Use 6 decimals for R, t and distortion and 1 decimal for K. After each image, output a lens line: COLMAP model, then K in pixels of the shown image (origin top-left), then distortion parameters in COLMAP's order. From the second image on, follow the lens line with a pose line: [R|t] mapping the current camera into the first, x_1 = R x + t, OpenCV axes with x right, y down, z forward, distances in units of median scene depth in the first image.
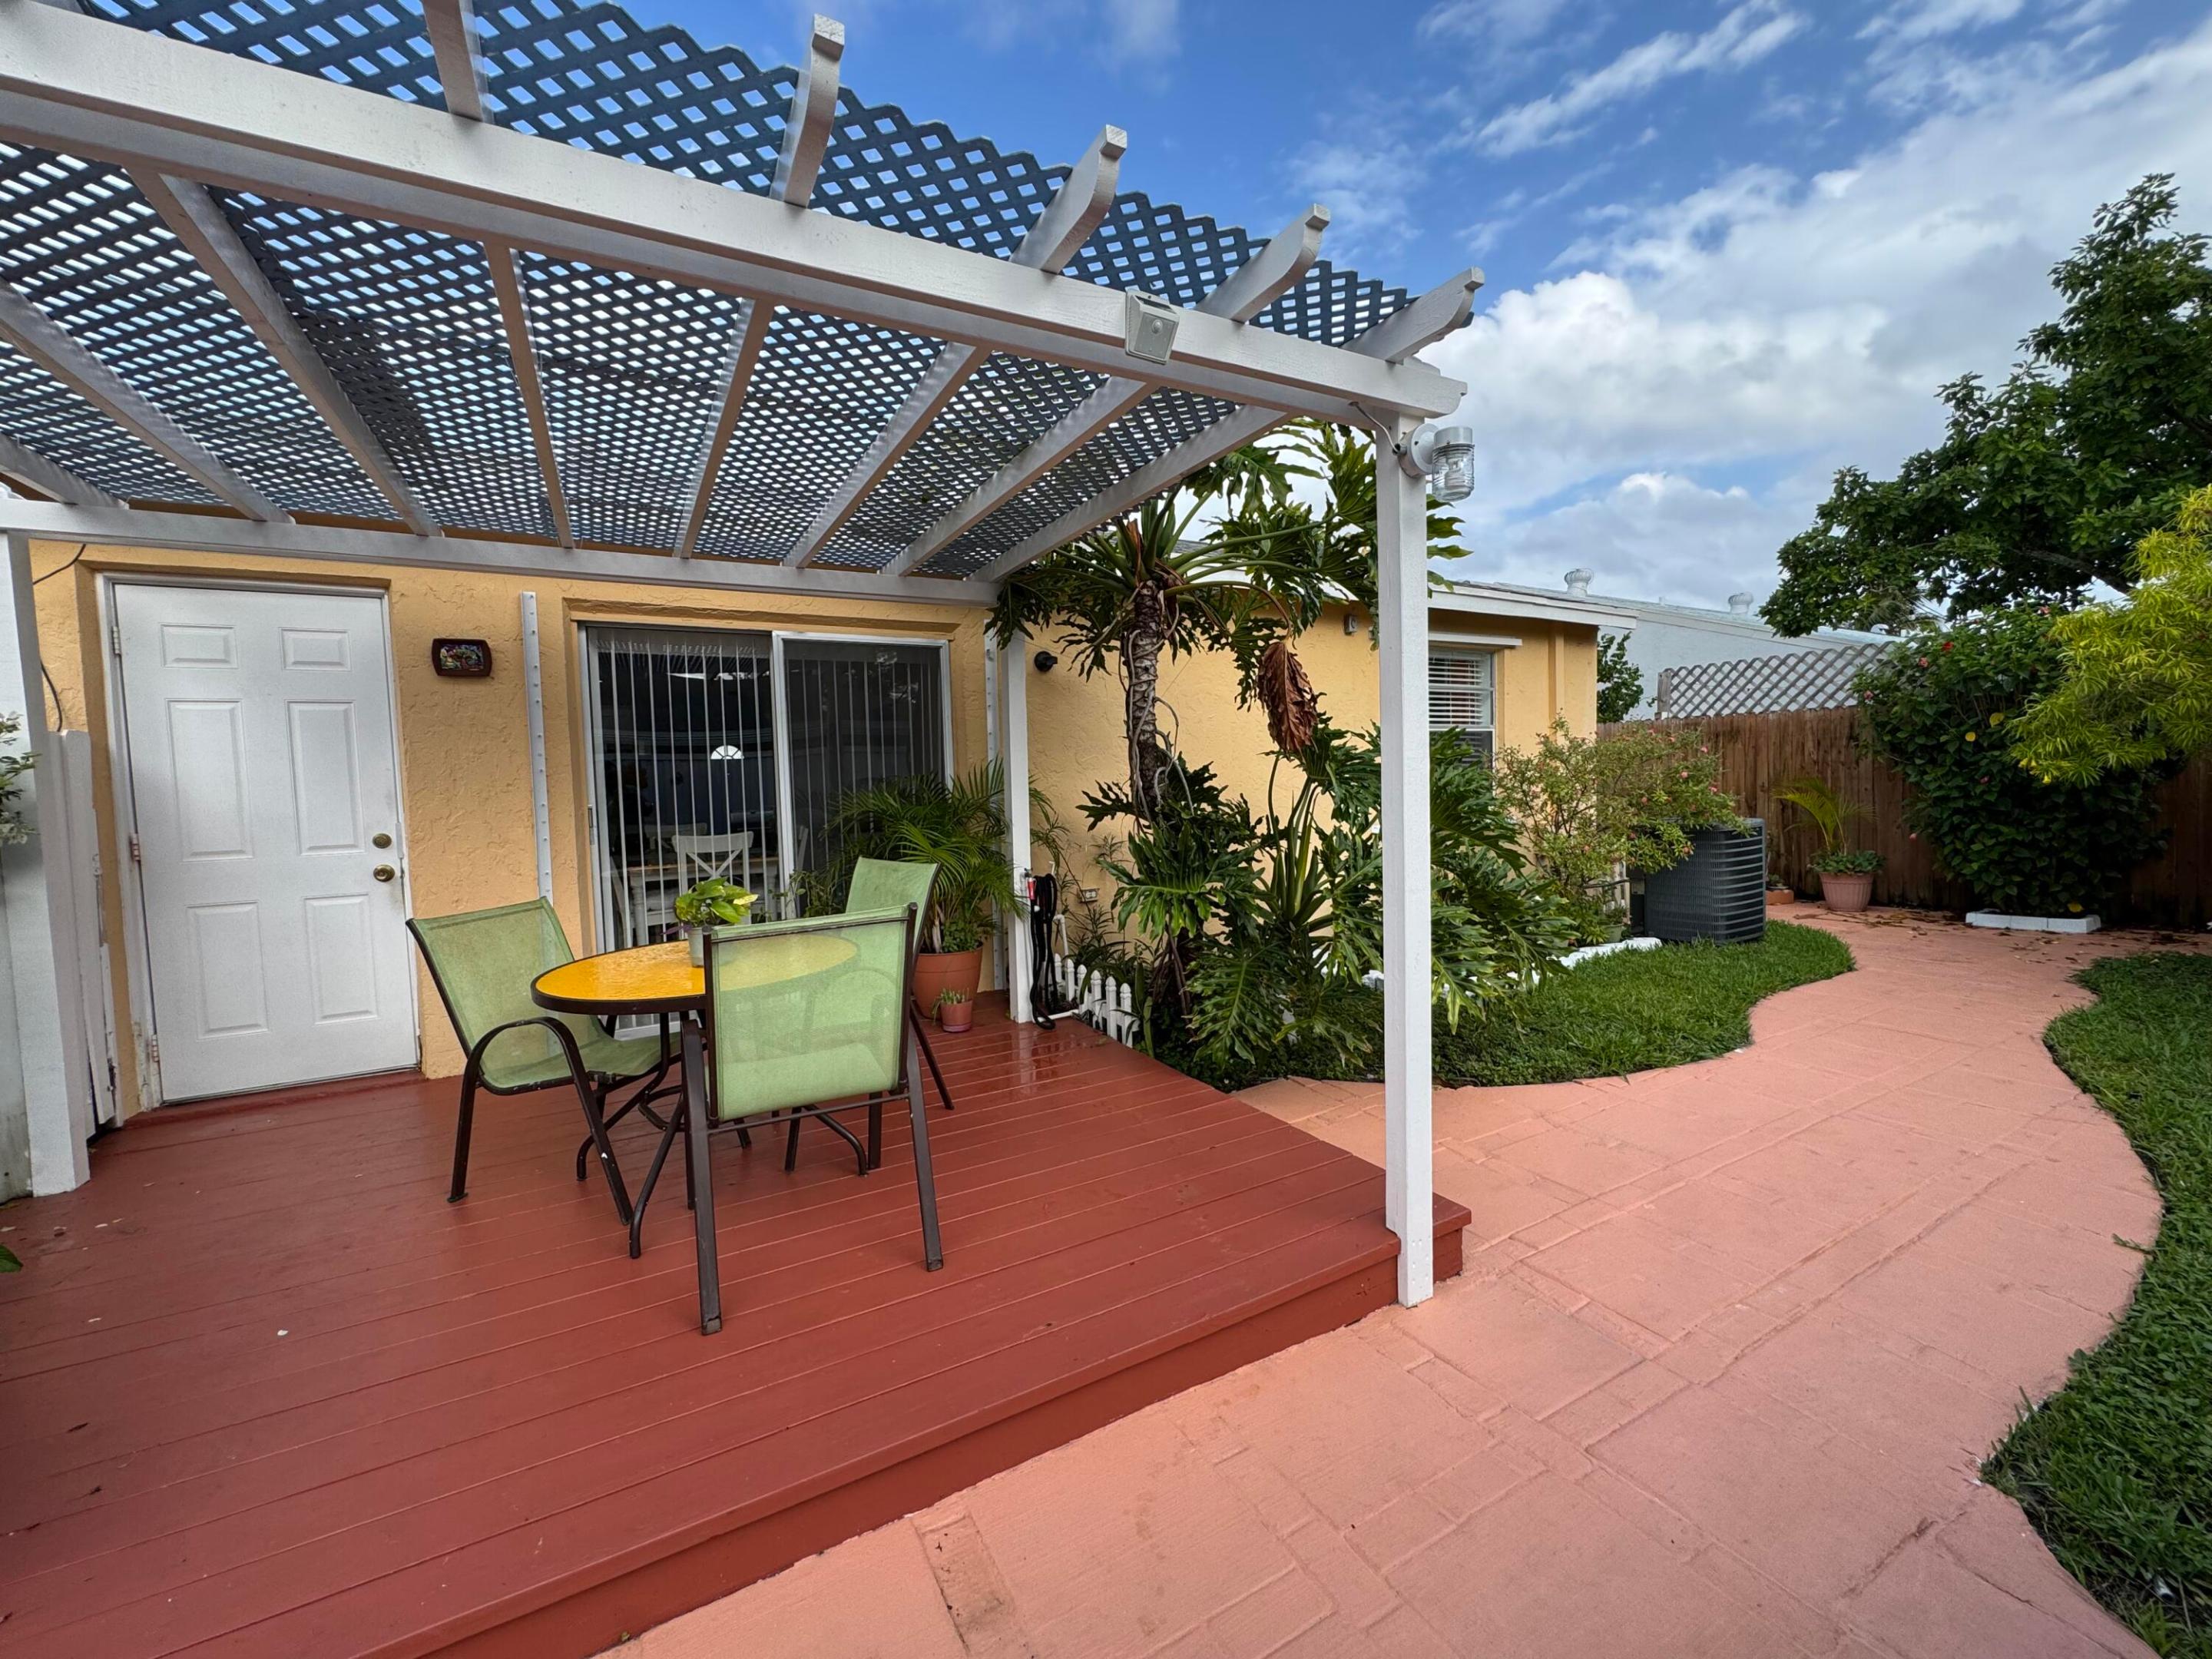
lens RADIAL K [[890.0, 0, 1106.0], [0, 890.0, 829.5], [0, 0, 1]] dist [-0.000915, 0.000255]
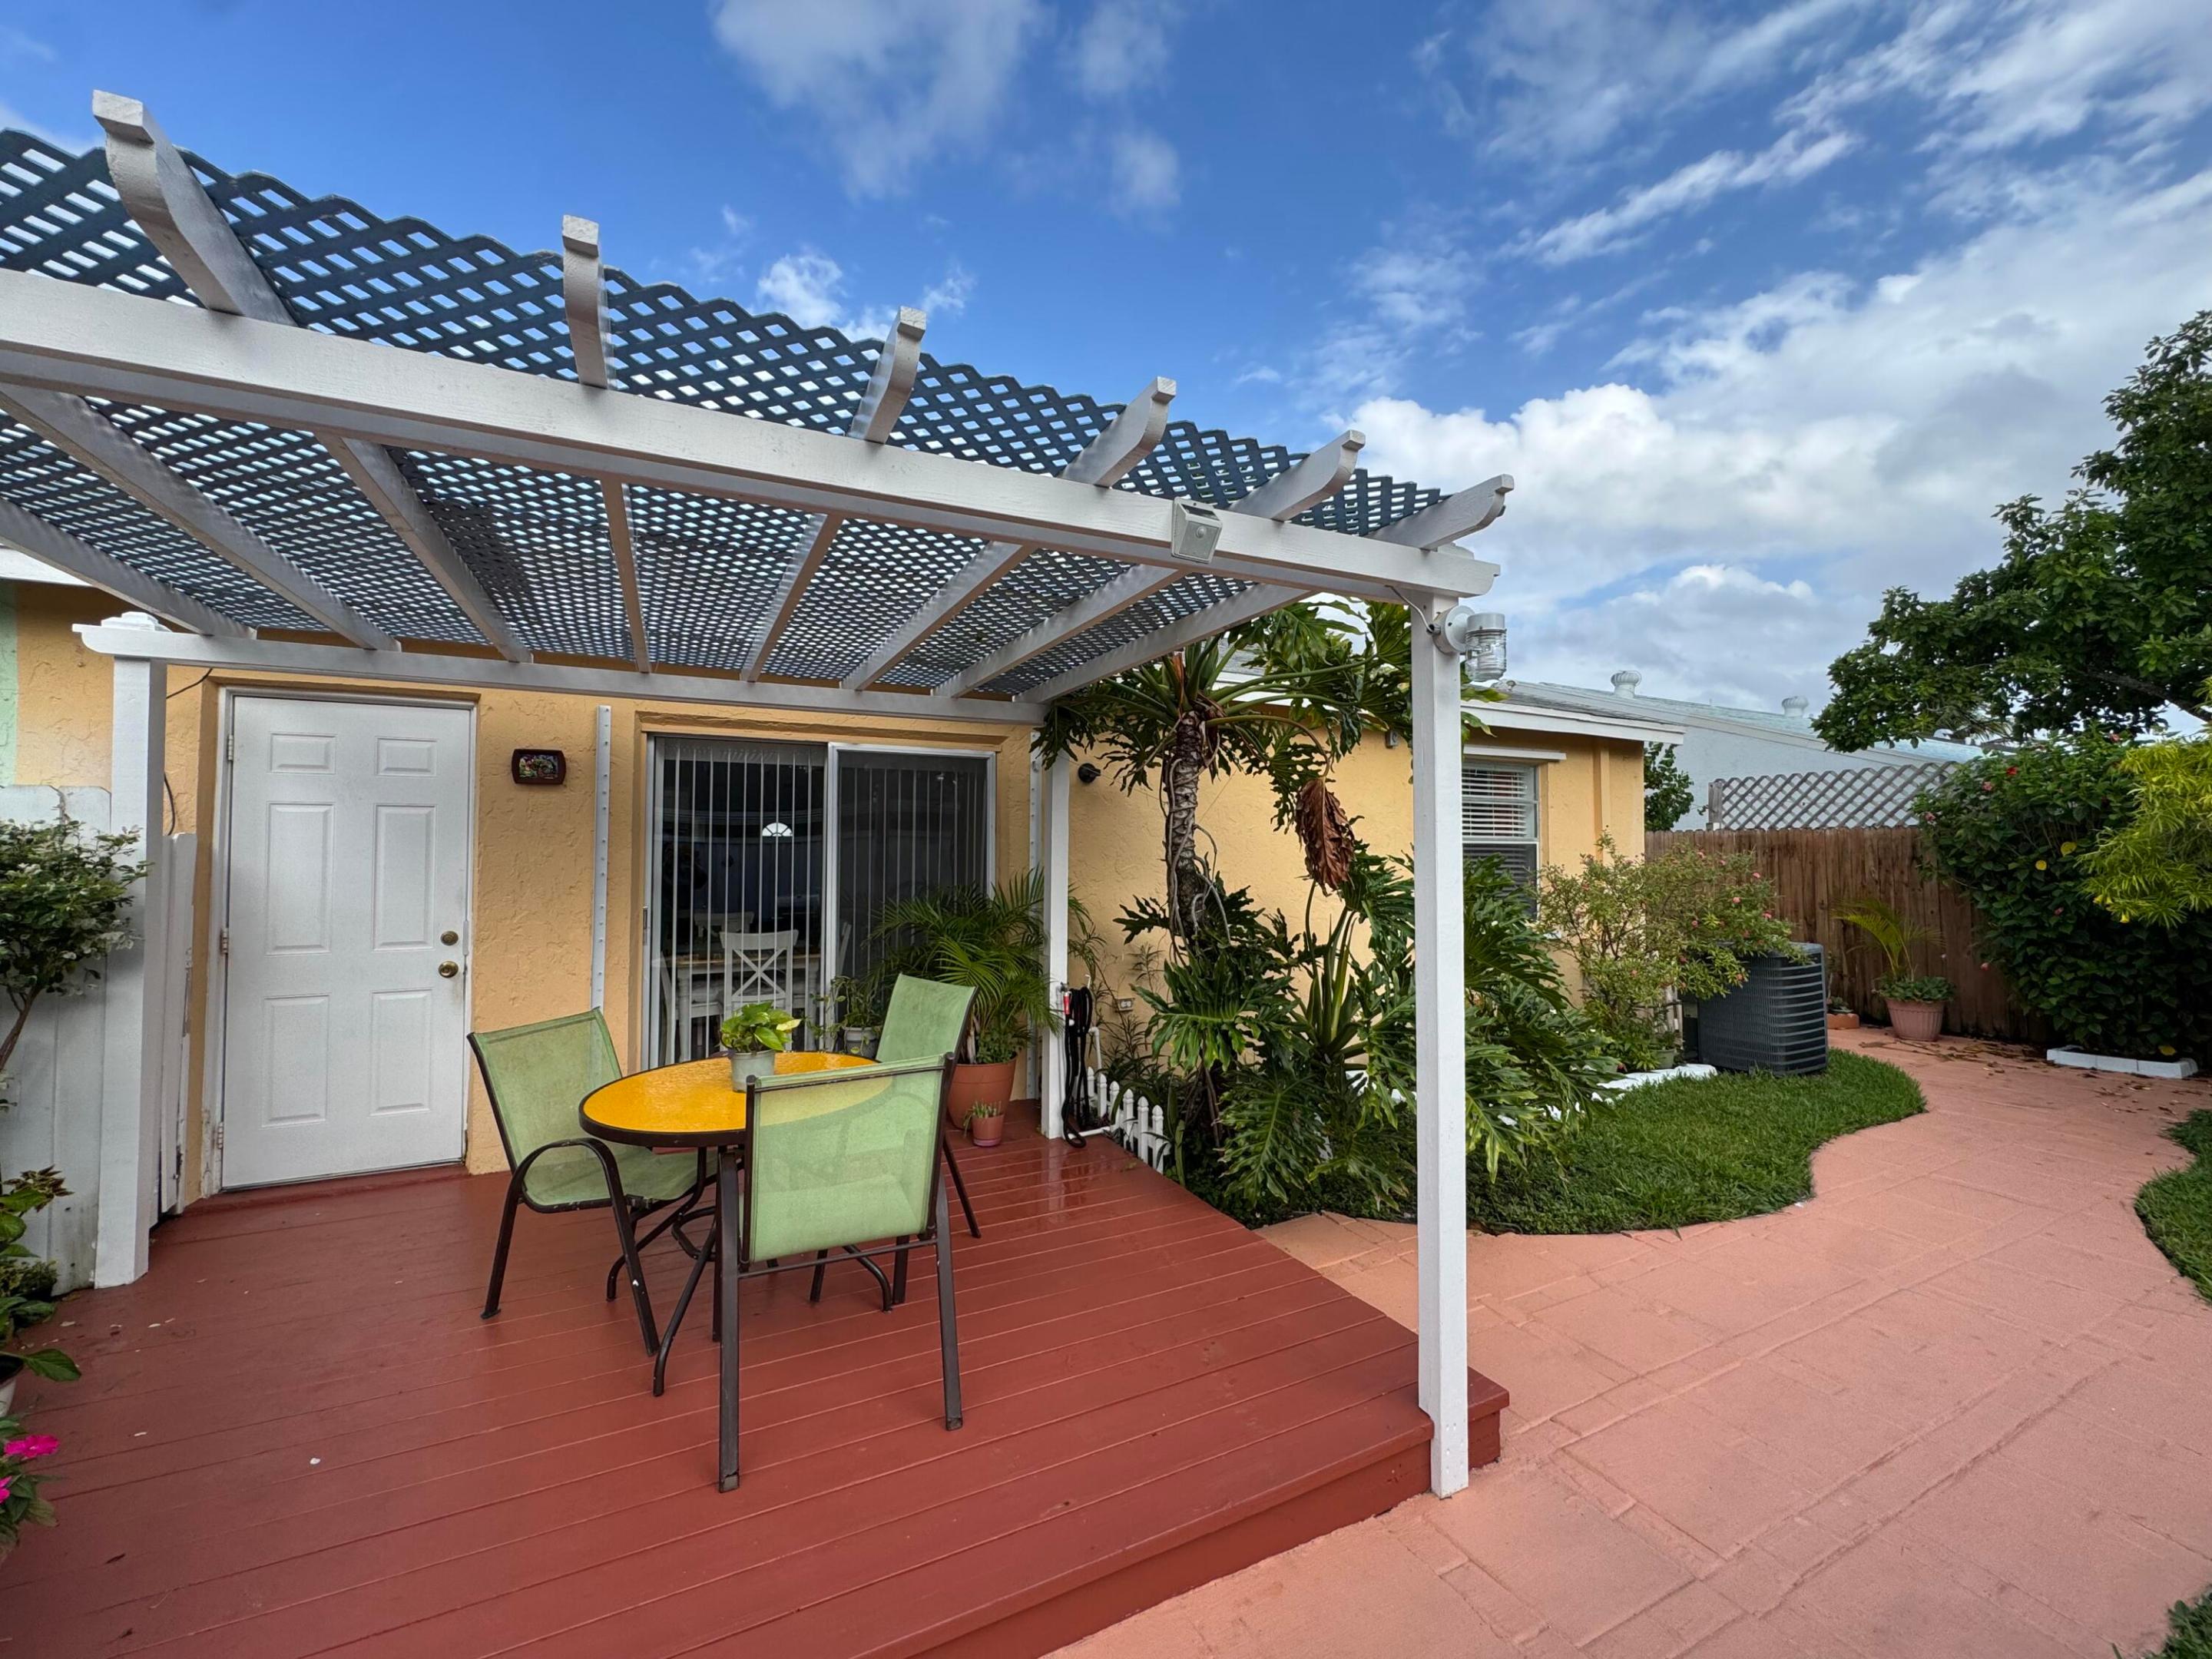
lens RADIAL K [[890.0, 0, 1106.0], [0, 890.0, 829.5], [0, 0, 1]] dist [-0.000915, 0.000255]
pose [[0.998499, 0.029177, -0.046356, 0.001402], [-0.032990, 0.995942, -0.083730, -0.051477], [0.043725, 0.085134, 0.995410, -0.017709]]
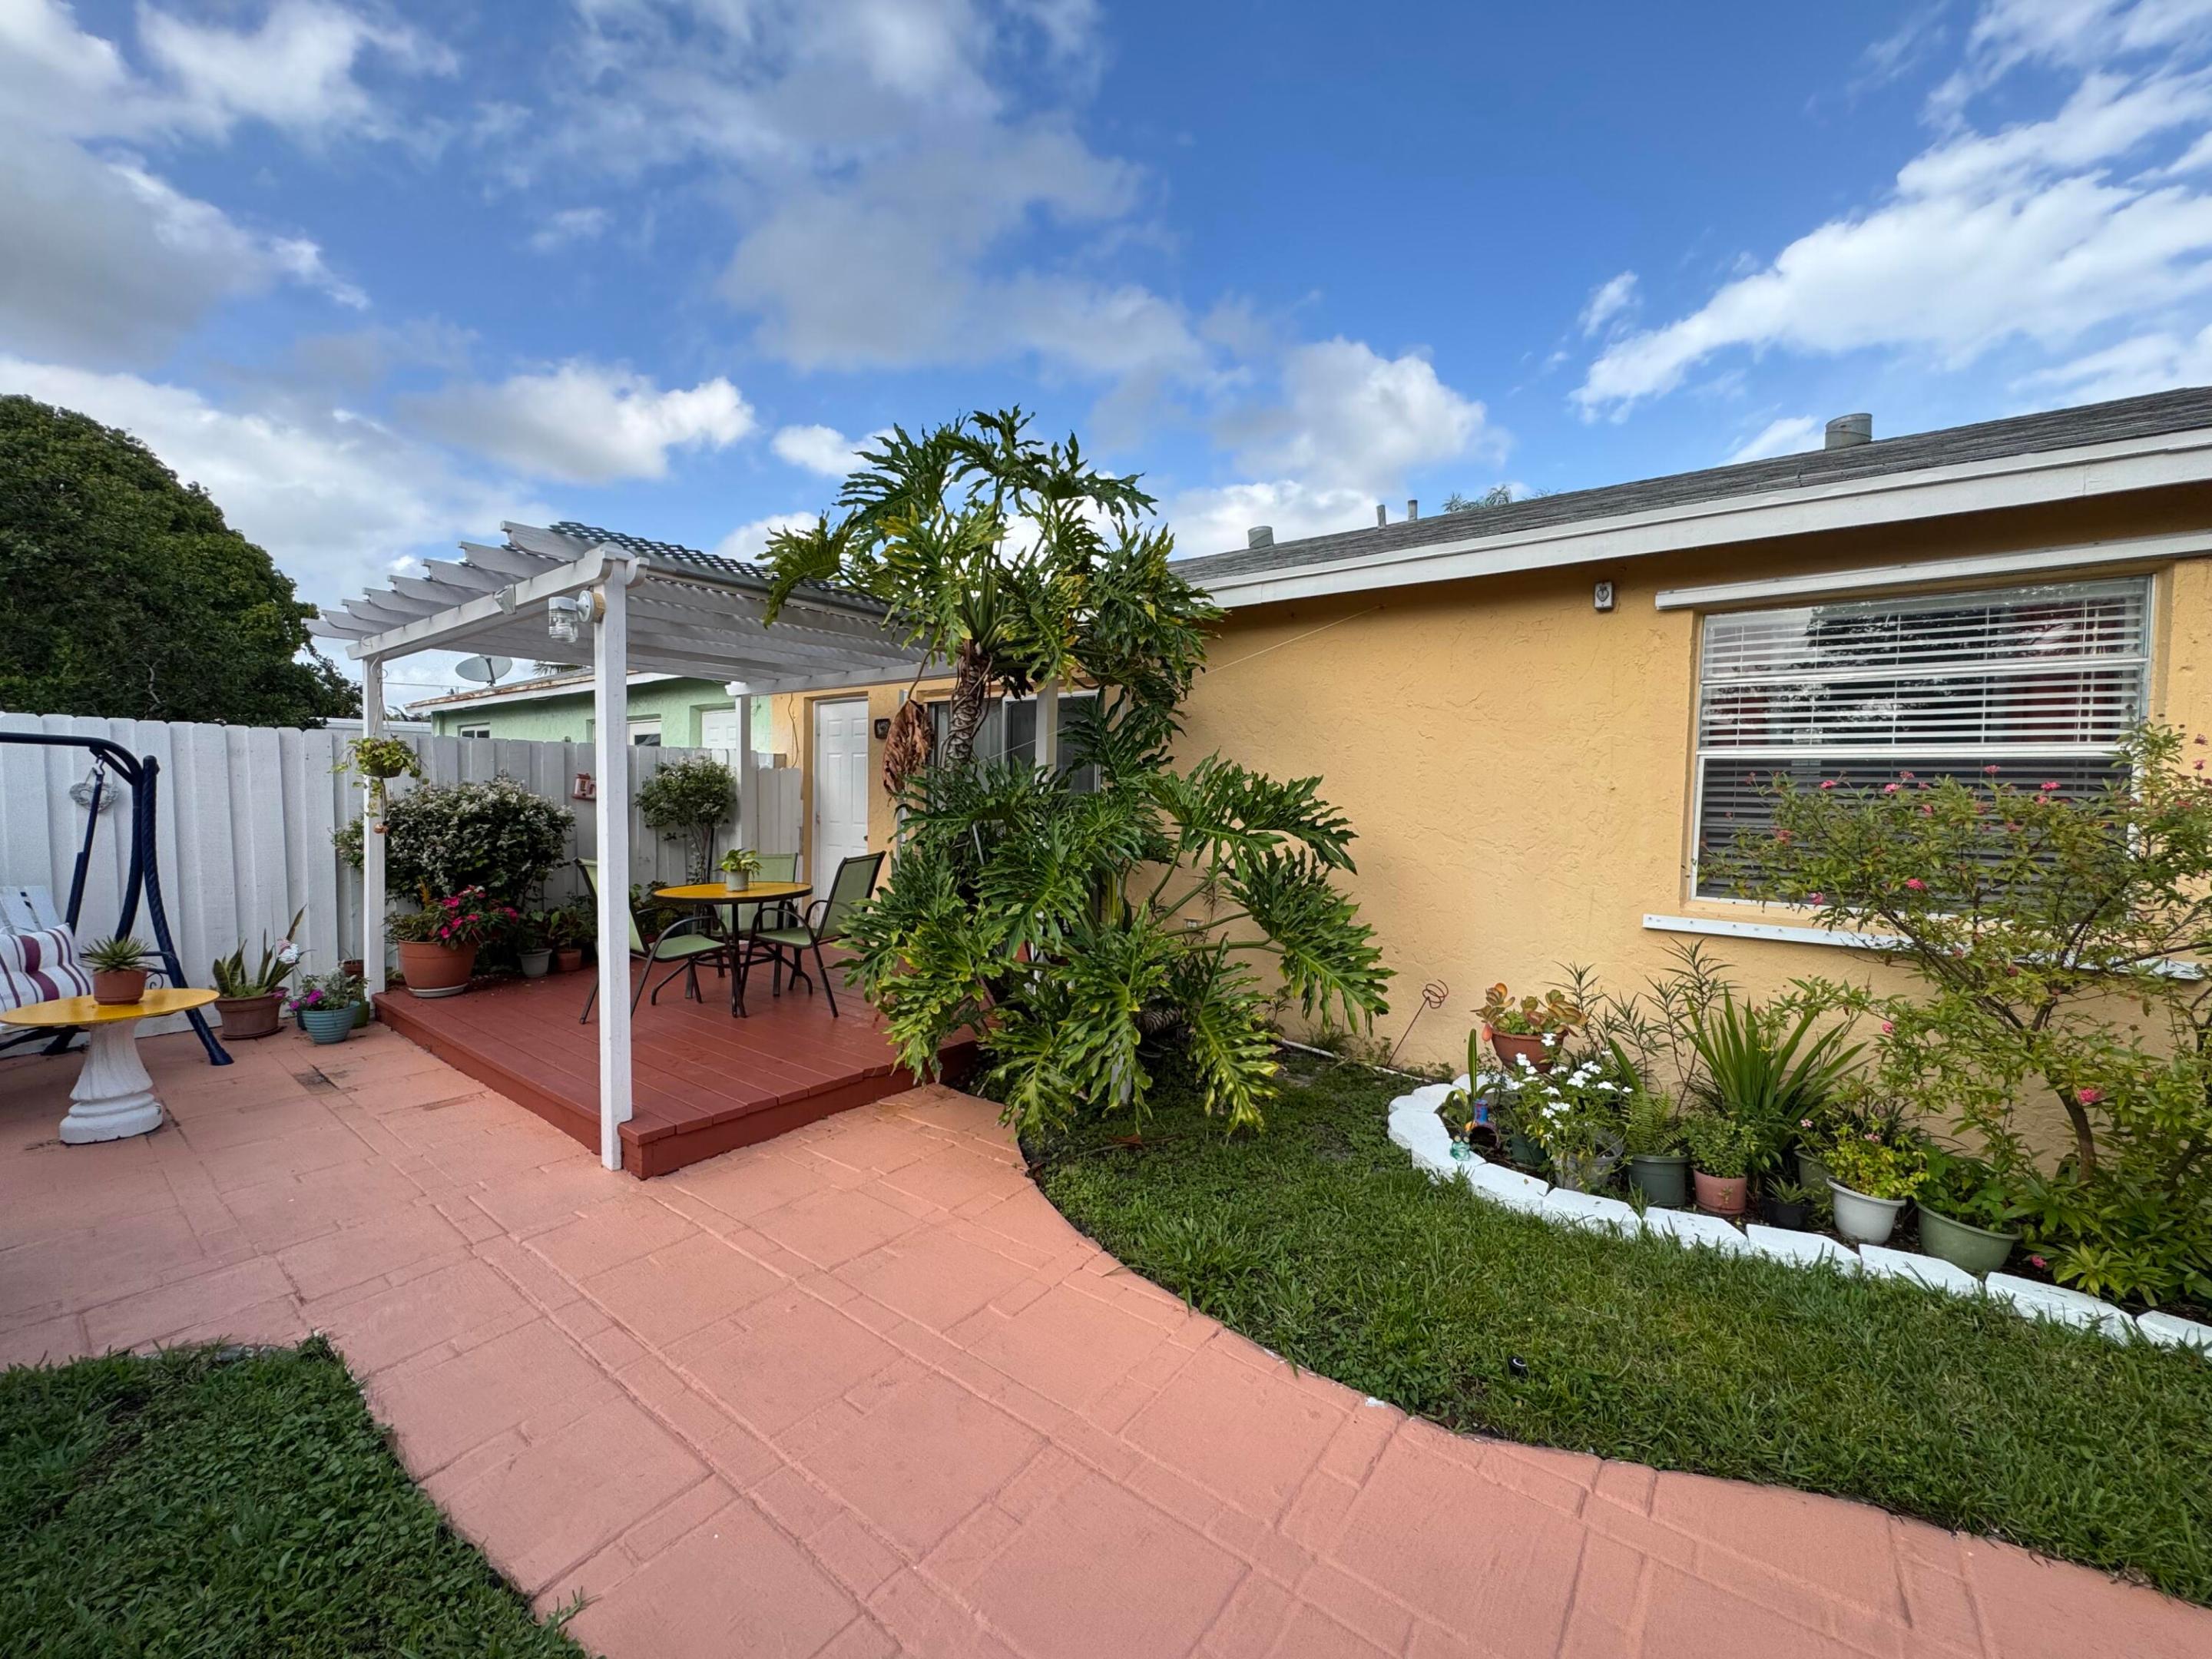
lens RADIAL K [[890.0, 0, 1106.0], [0, 890.0, 829.5], [0, 0, 1]] dist [-0.000915, 0.000255]
pose [[0.384370, 0.076653, -0.919991, 1.205298], [-0.077666, 0.995699, 0.050512, -0.108105], [0.919906, 0.052036, 0.388670, 0.693886]]
